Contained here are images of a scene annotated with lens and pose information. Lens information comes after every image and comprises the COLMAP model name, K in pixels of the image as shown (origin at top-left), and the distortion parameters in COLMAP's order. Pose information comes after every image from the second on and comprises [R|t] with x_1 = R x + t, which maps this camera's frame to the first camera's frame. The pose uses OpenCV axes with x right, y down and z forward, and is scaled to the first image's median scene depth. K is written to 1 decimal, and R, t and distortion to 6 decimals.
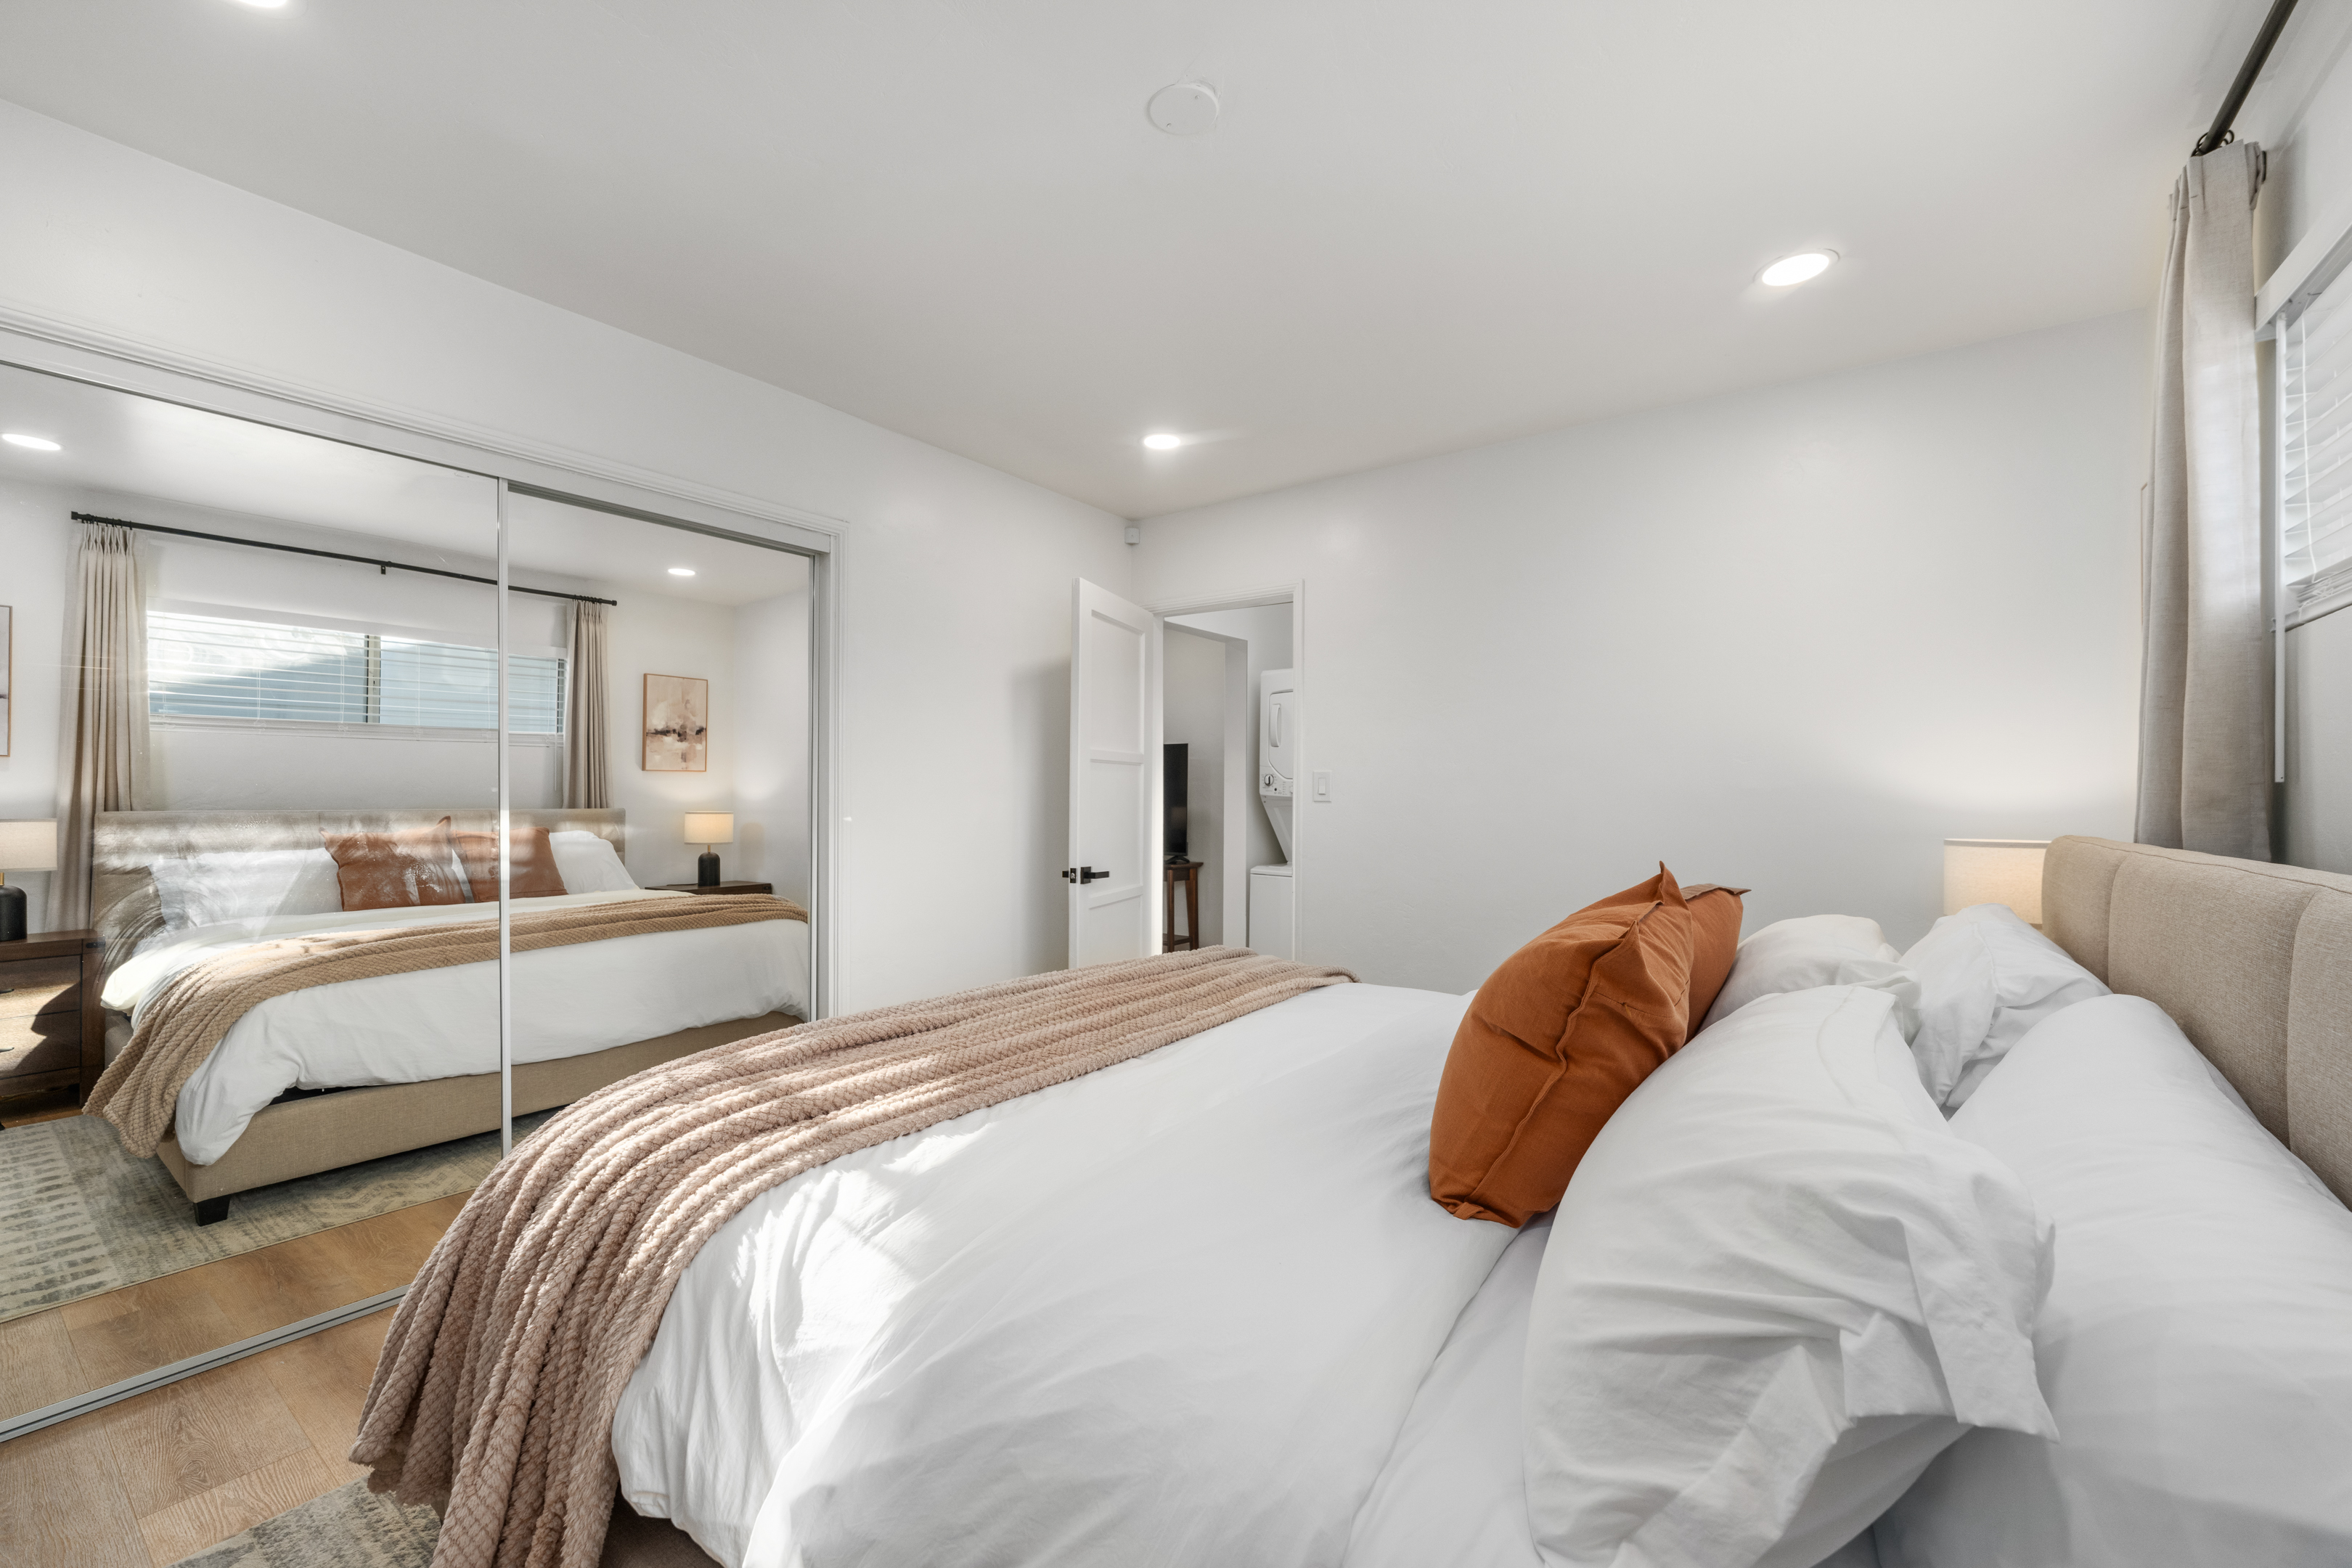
lens RADIAL K [[963.0, 0, 1177.2], [0, 963.0, 785.0], [0, 0, 1]] dist [0.001754, -0.000336]
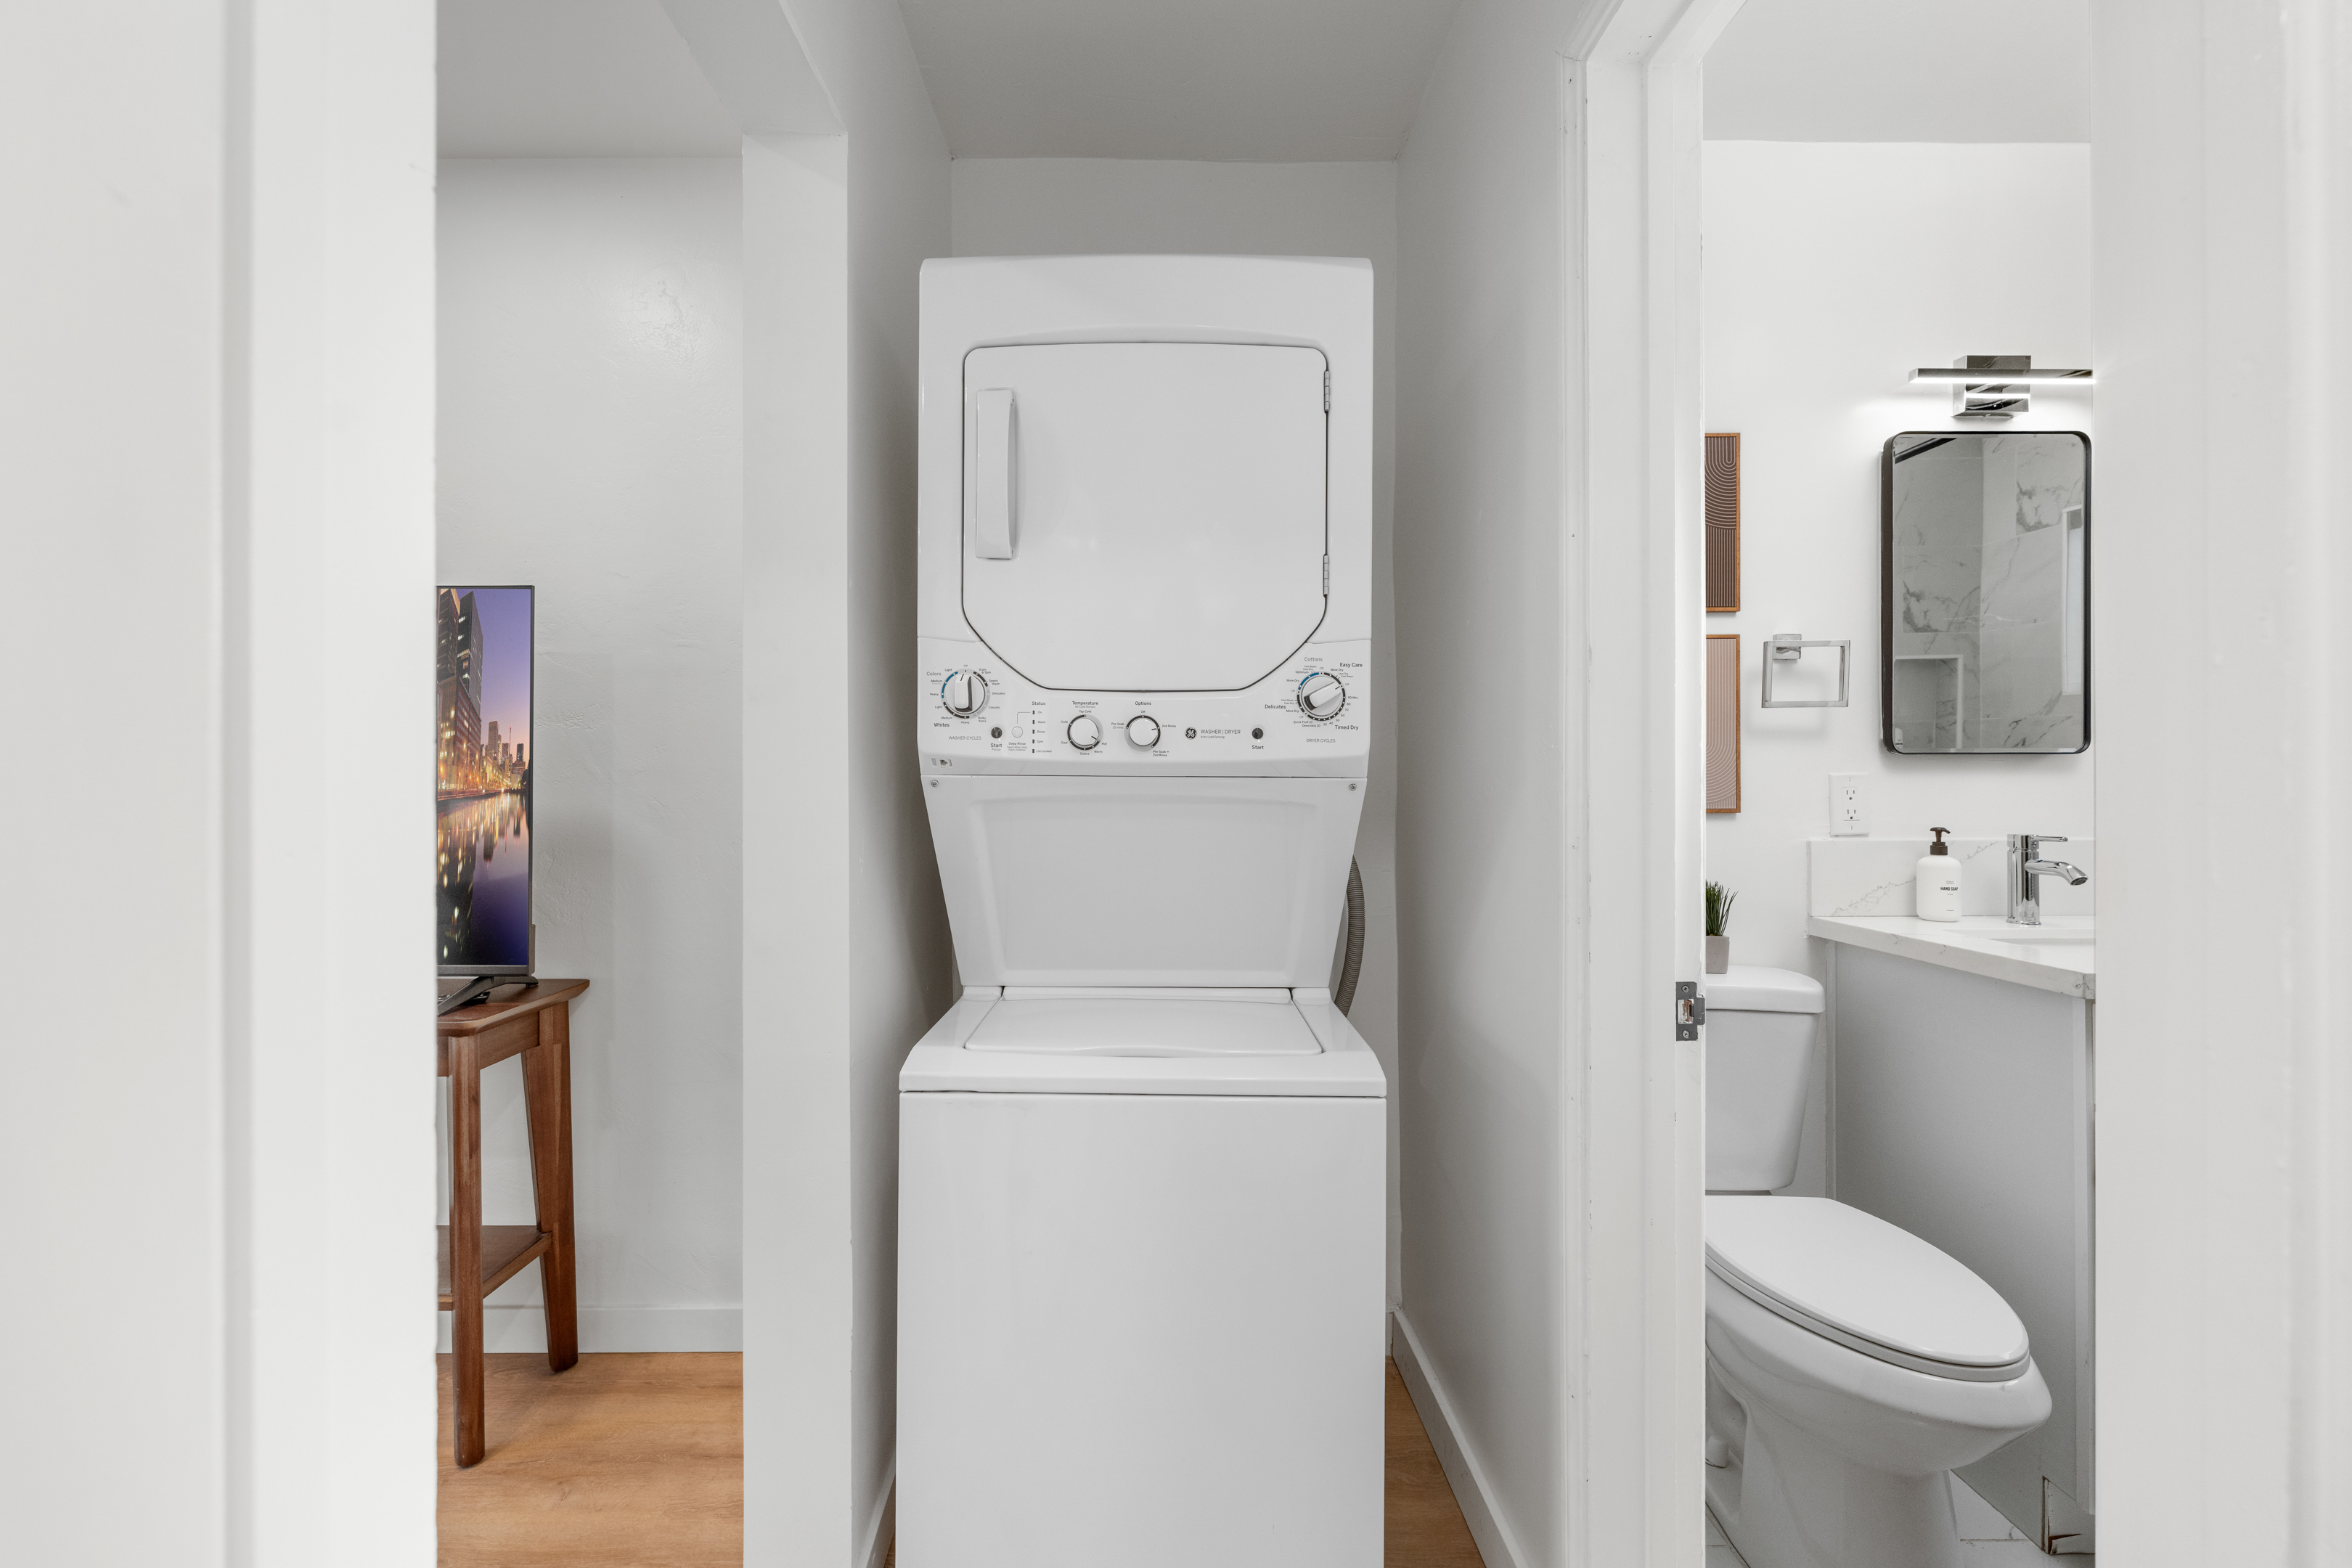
lens RADIAL K [[963.0, 0, 1173.7], [0, 963.0, 786.7], [0, 0, 1]] dist [0.001754, -0.000336]
pose [[0.803542, -0.000856, 0.595247, -0.008079], [-0.001162, 0.999995, 0.003007, 0.014787], [-0.595247, -0.003108, 0.803537, 0.636591]]
